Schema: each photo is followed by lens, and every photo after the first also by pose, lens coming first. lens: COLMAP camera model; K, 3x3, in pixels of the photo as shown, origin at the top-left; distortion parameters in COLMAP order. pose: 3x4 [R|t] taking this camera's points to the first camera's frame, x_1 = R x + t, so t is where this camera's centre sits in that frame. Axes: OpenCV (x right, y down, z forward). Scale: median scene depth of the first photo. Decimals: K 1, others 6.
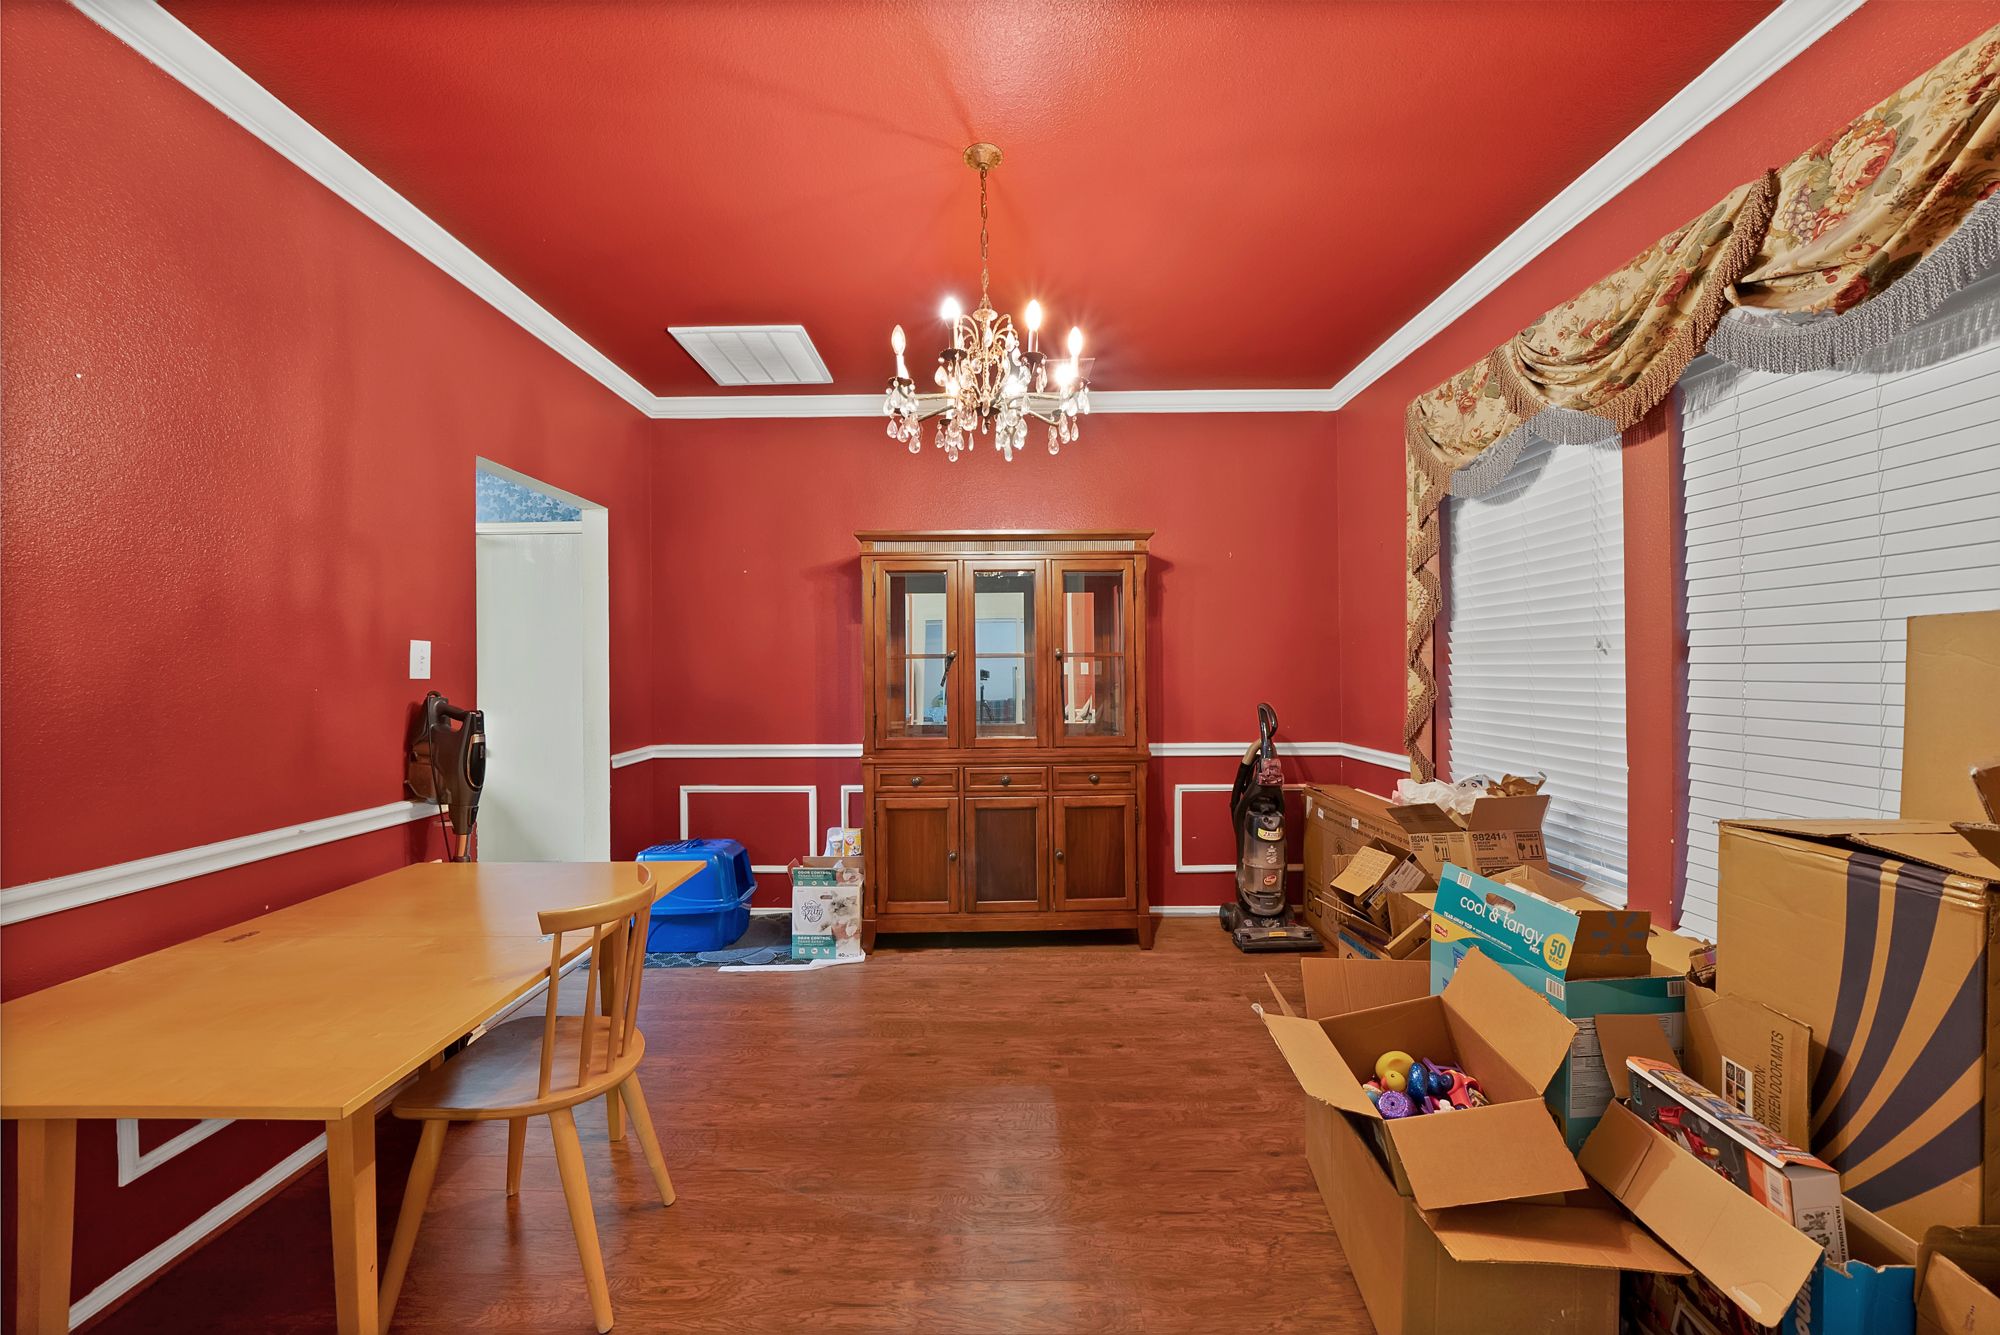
lens RADIAL K [[751.7, 0, 1003.2], [0, 751.7, 663.4], [0, 0, 1]] dist [-0.015695, 0.000304]
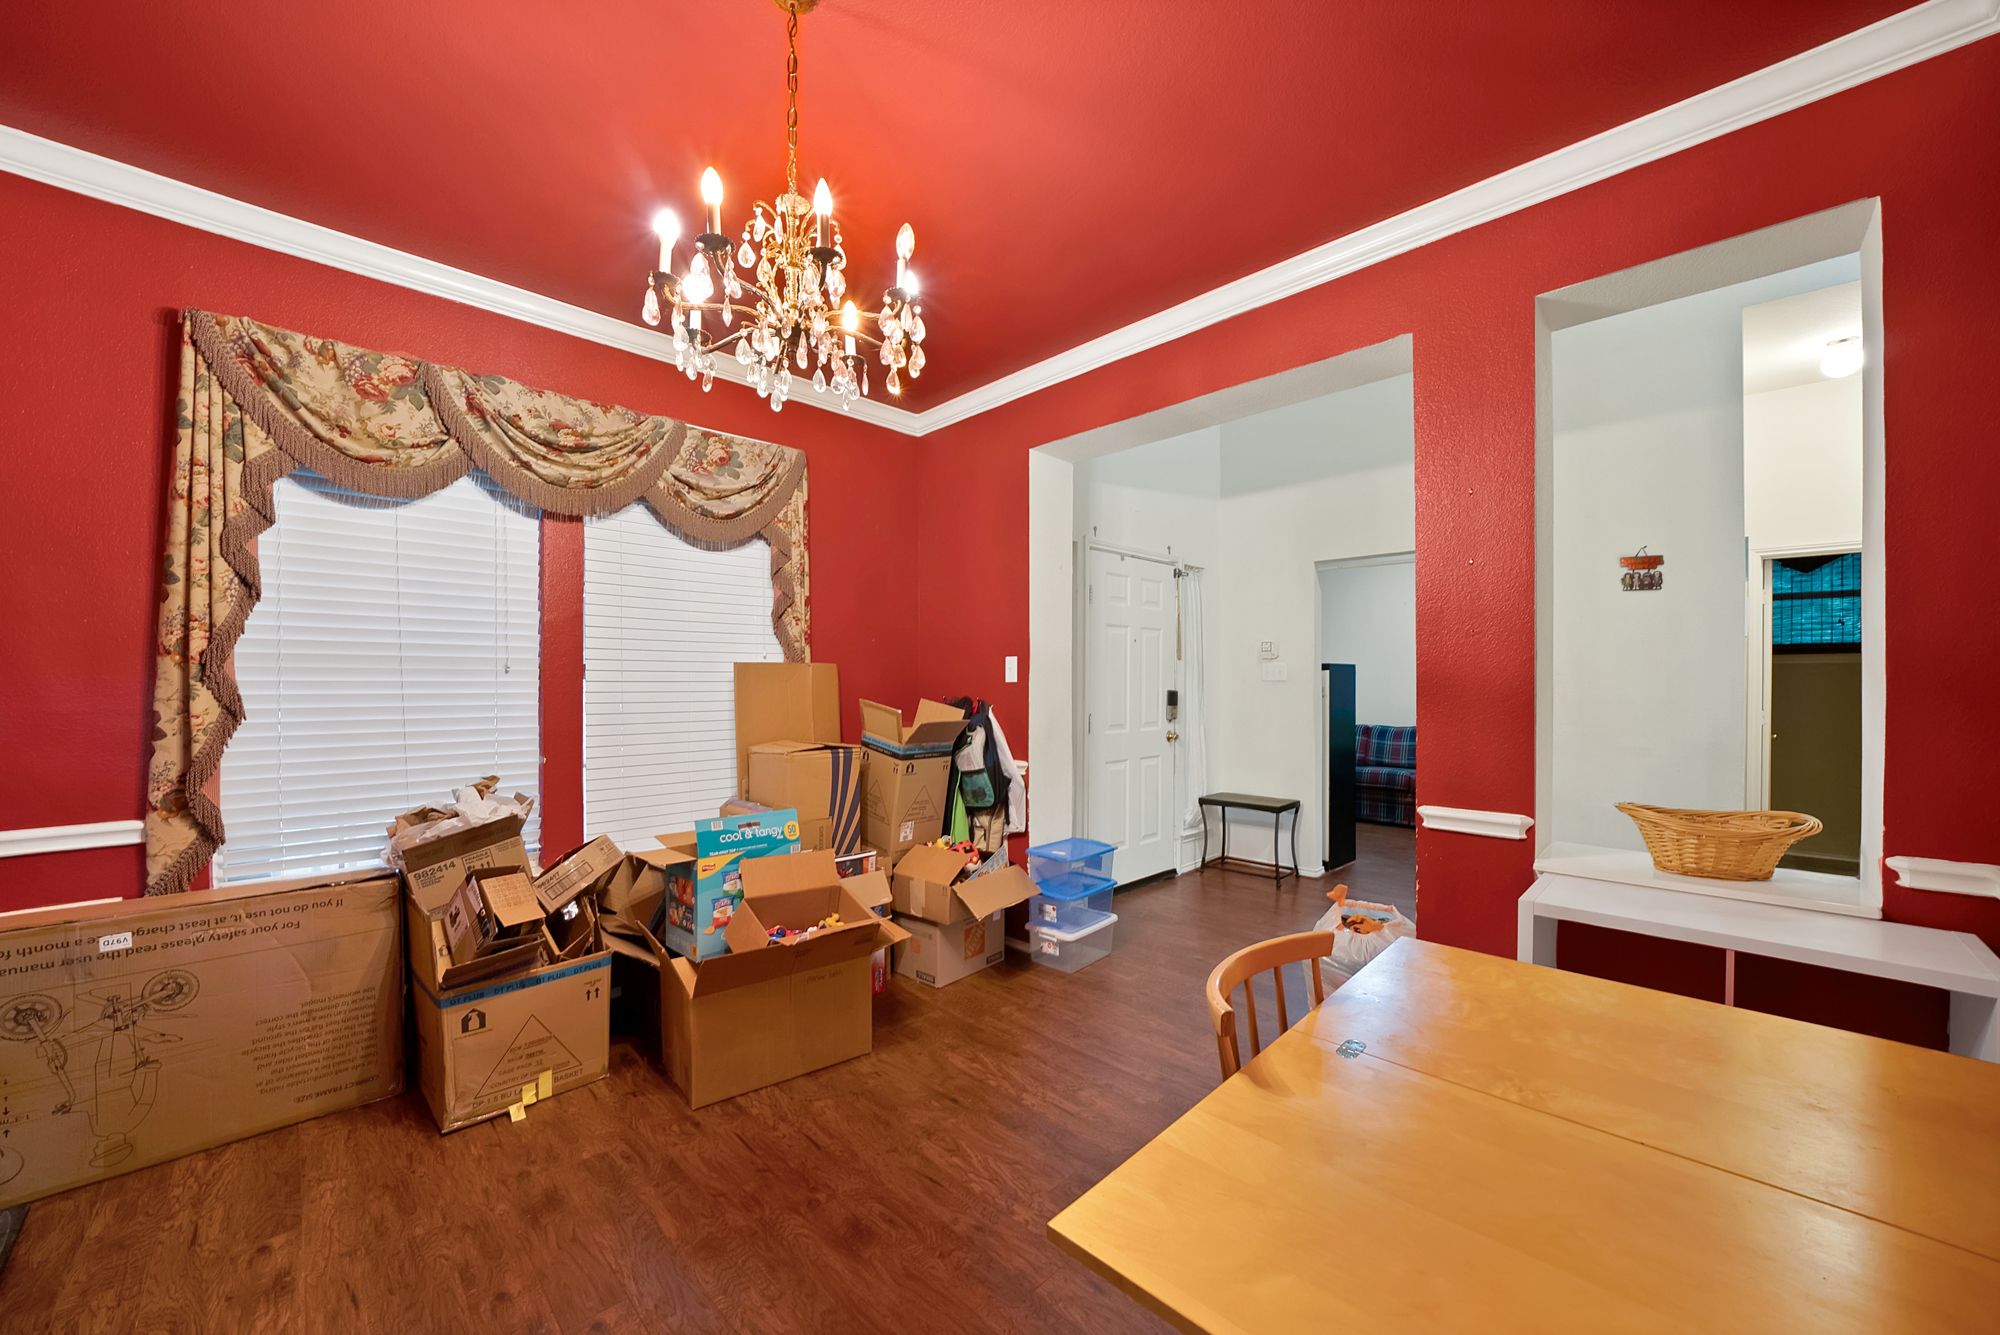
lens RADIAL K [[751.7, 0, 1001.9], [0, 751.7, 685.2], [0, 0, 1]] dist [-0.015695, 0.000304]
pose [[-0.730705, 0.009007, 0.682634, -0.654921], [0.002695, 0.999943, -0.010309, 0.023212], [-0.682688, -0.005693, -0.730688, 1.374683]]
